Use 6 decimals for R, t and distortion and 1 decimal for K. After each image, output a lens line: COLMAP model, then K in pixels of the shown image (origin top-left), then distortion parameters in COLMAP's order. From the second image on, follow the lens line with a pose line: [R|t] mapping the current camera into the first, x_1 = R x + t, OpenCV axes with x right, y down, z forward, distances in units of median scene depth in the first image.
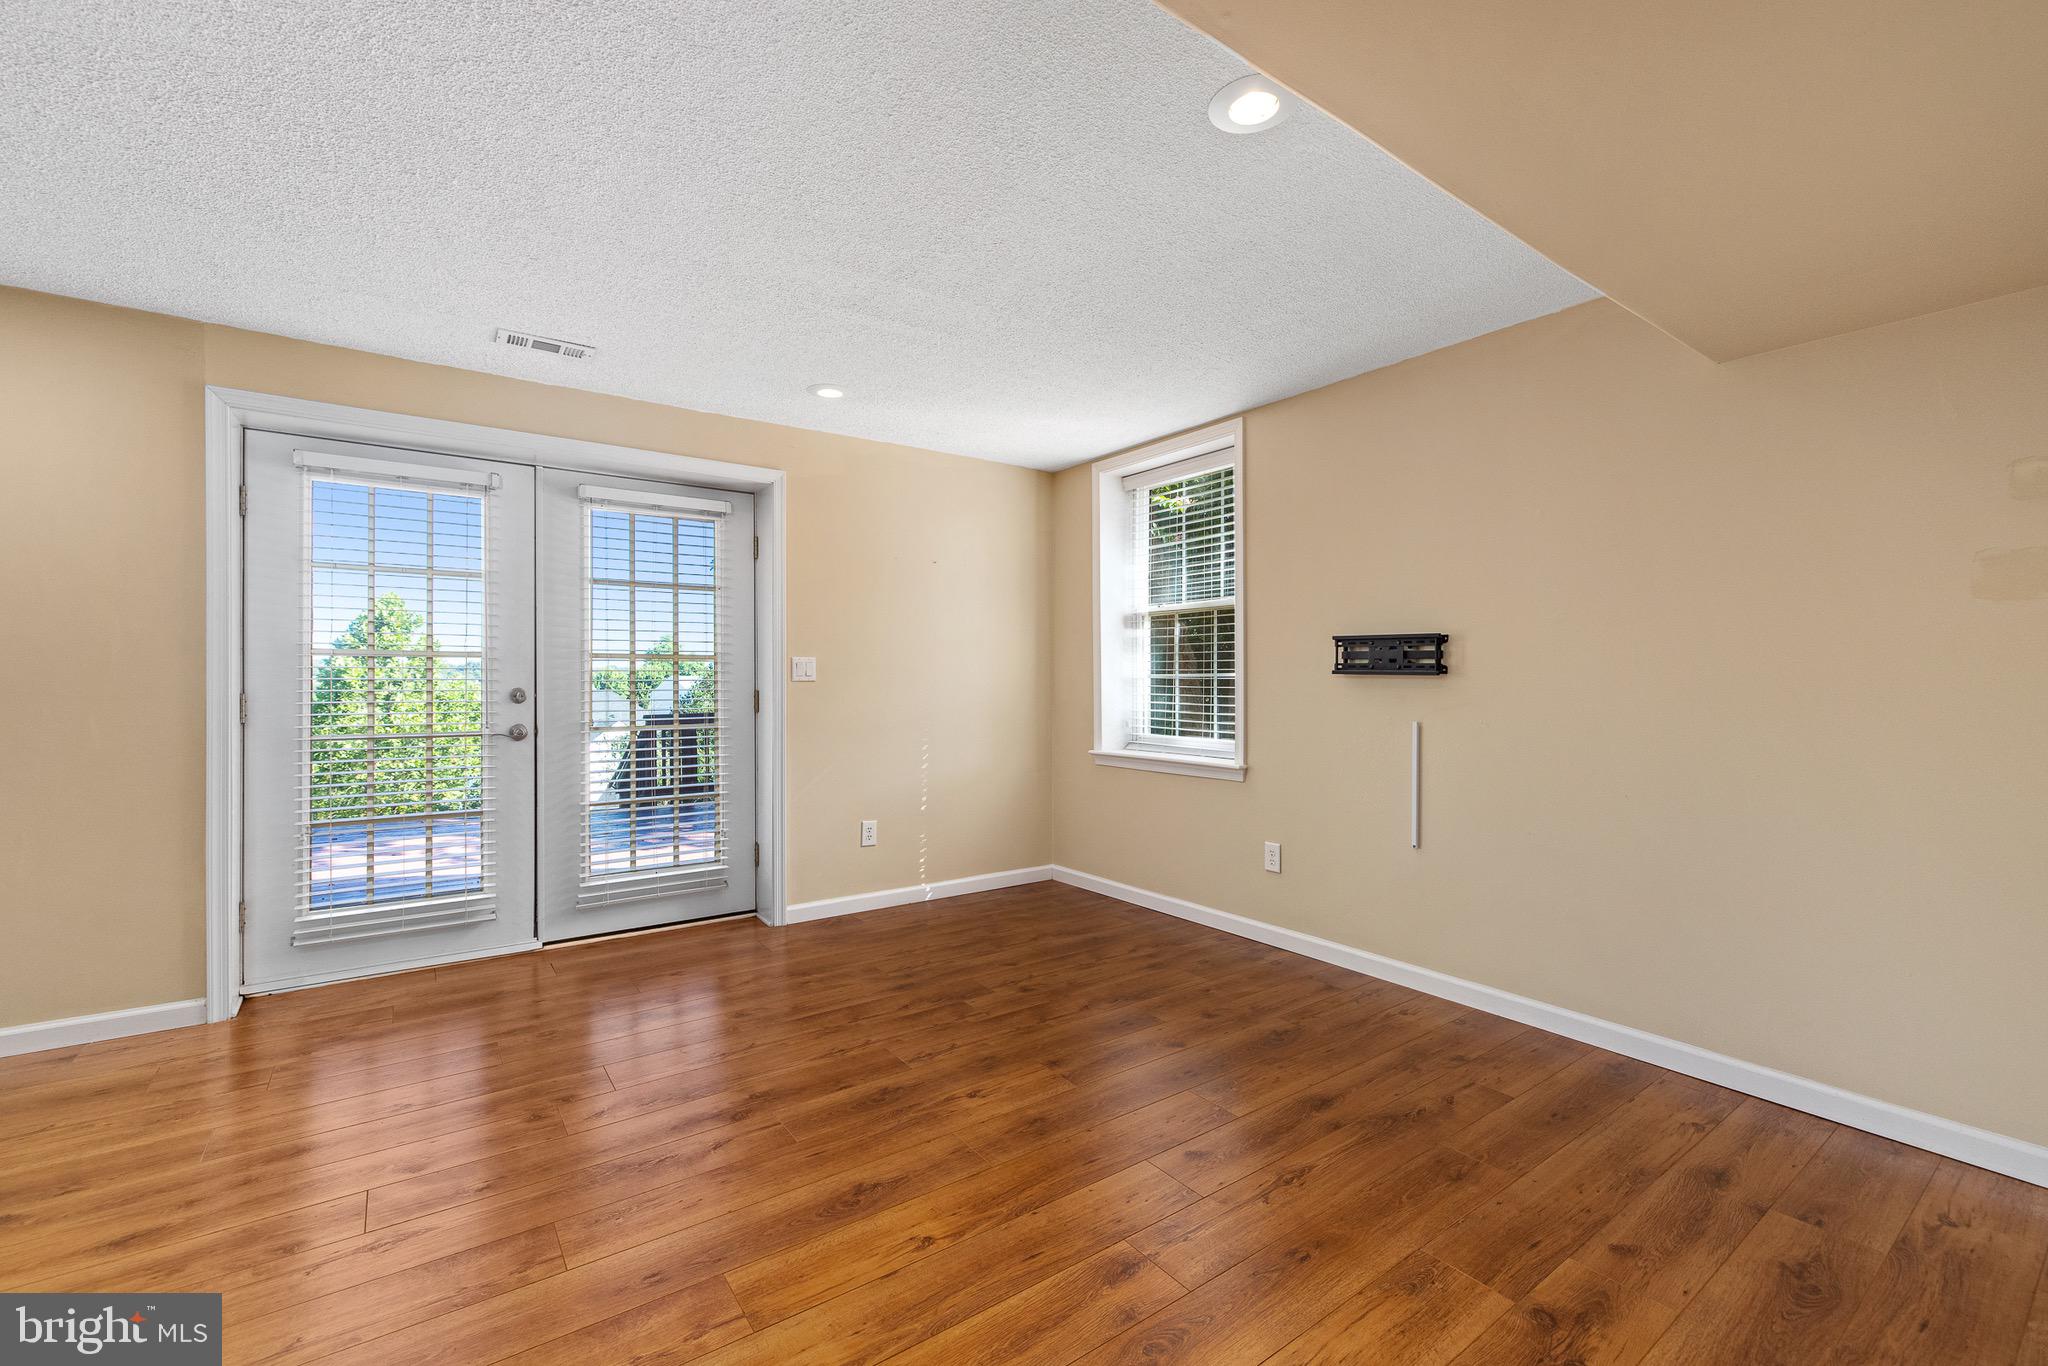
lens RADIAL K [[859.0, 0, 1023.1], [0, 859.0, 691.4], [0, 0, 1]] dist [0.002974, -0.000183]
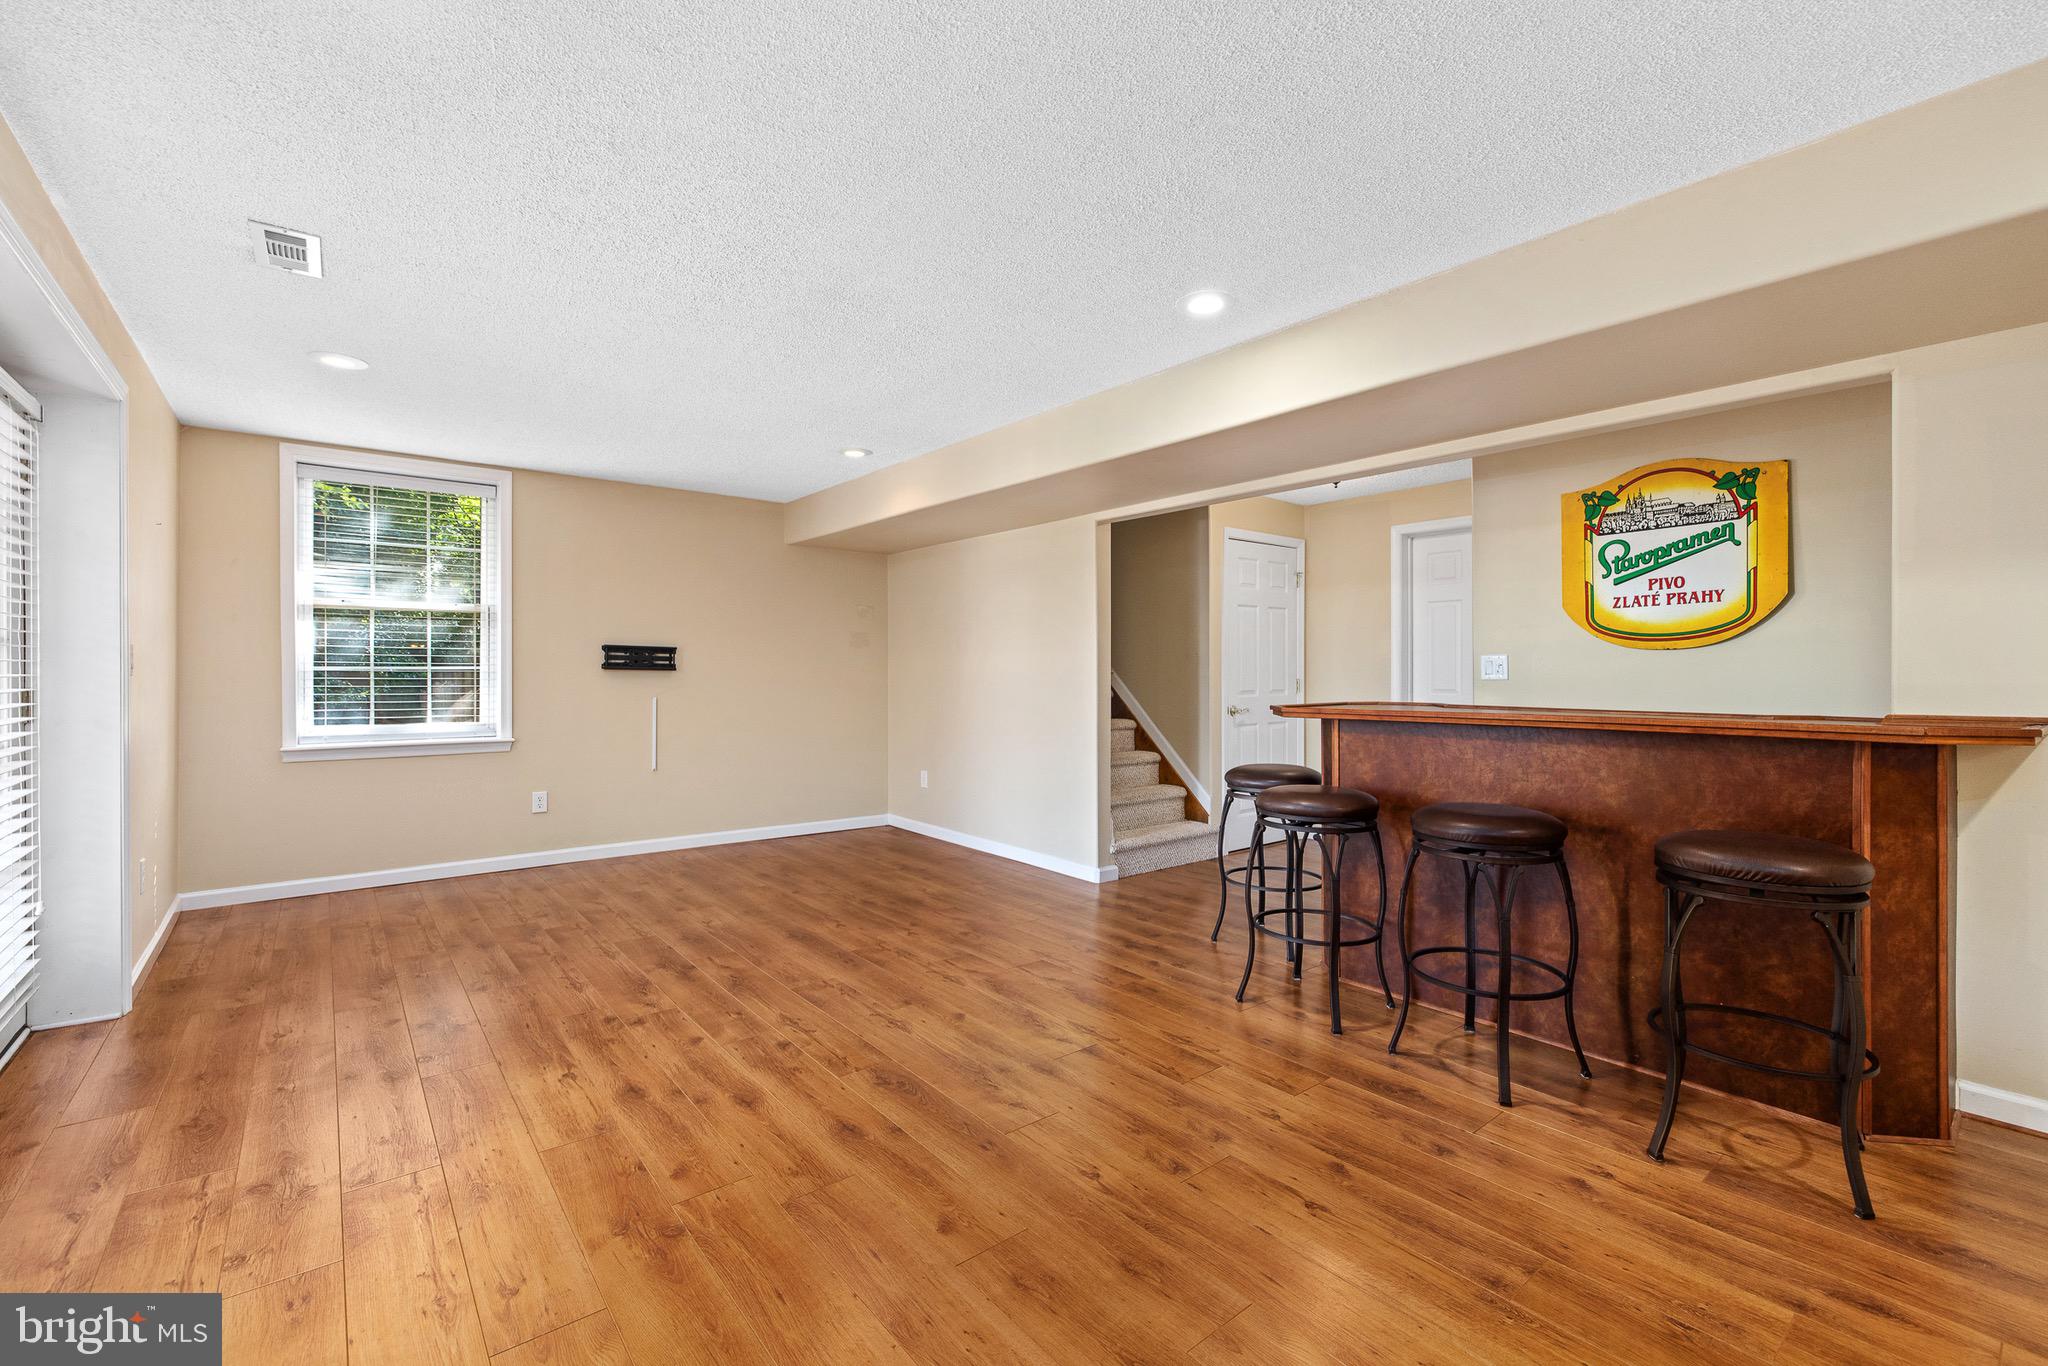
lens RADIAL K [[859.0, 0, 1021.9], [0, 859.0, 671.5], [0, 0, 1]] dist [0.002974, -0.000183]
pose [[-0.056773, 0.000210, 0.998387, -1.307938], [0.007832, 0.999969, 0.000235, -0.010956], [-0.998356, 0.007832, -0.056773, 0.355981]]
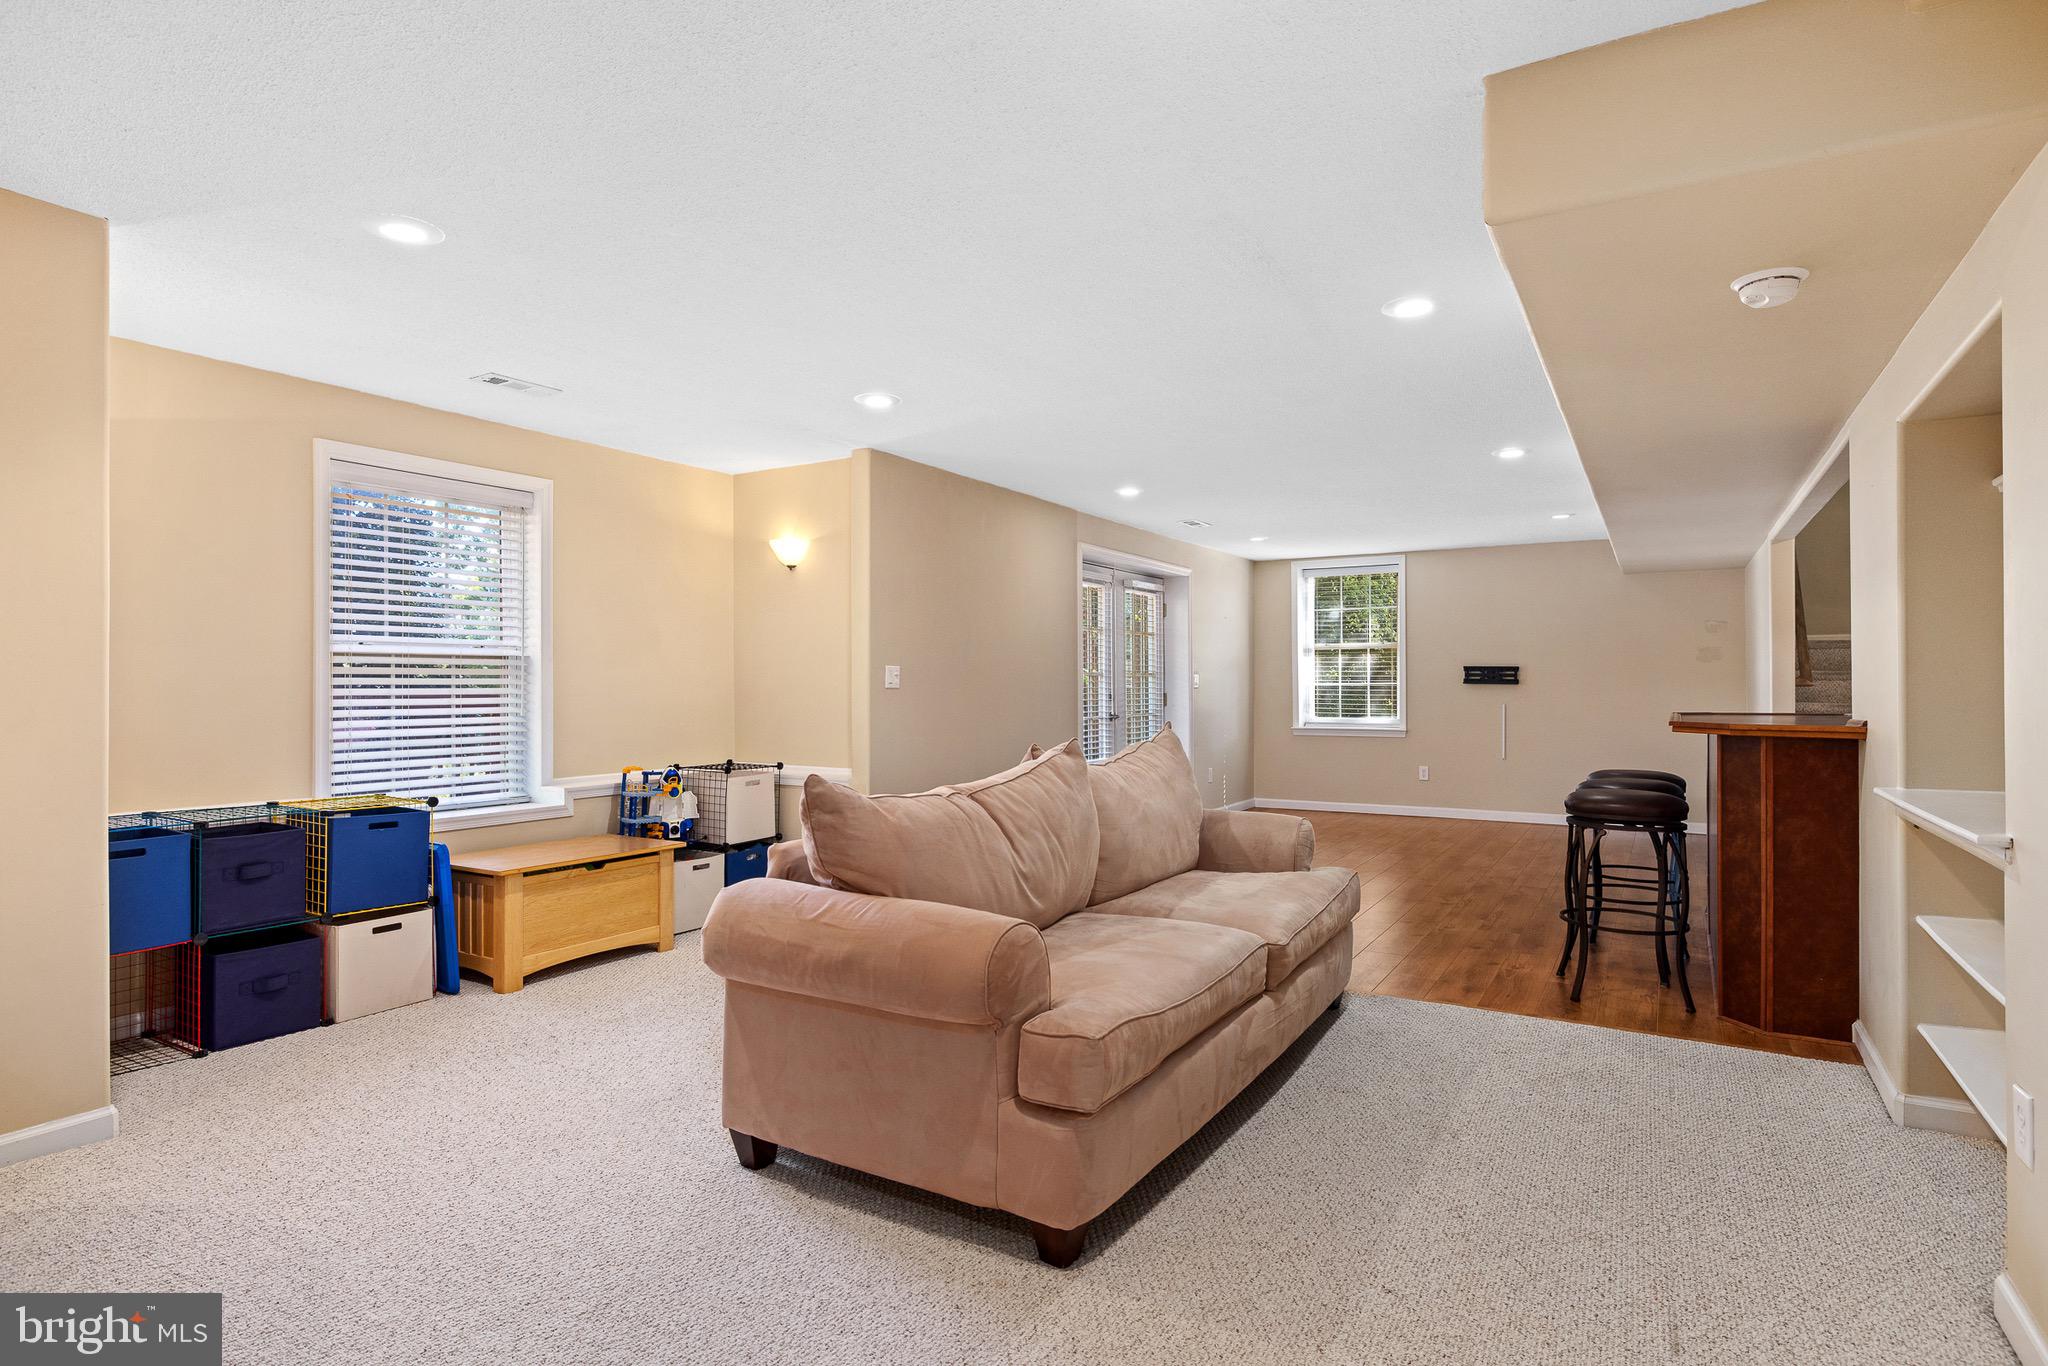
lens RADIAL K [[1090.5, 0, 1028.8], [0, 1090.5, 680.6], [0, 0, 1]] dist [-0.002101, -0.000113]
pose [[0.917300, 0.000299, 0.398196, -1.849264], [0.005523, 0.999894, -0.013476, 0.003801], [-0.398158, 0.014560, 0.917201, -1.155358]]
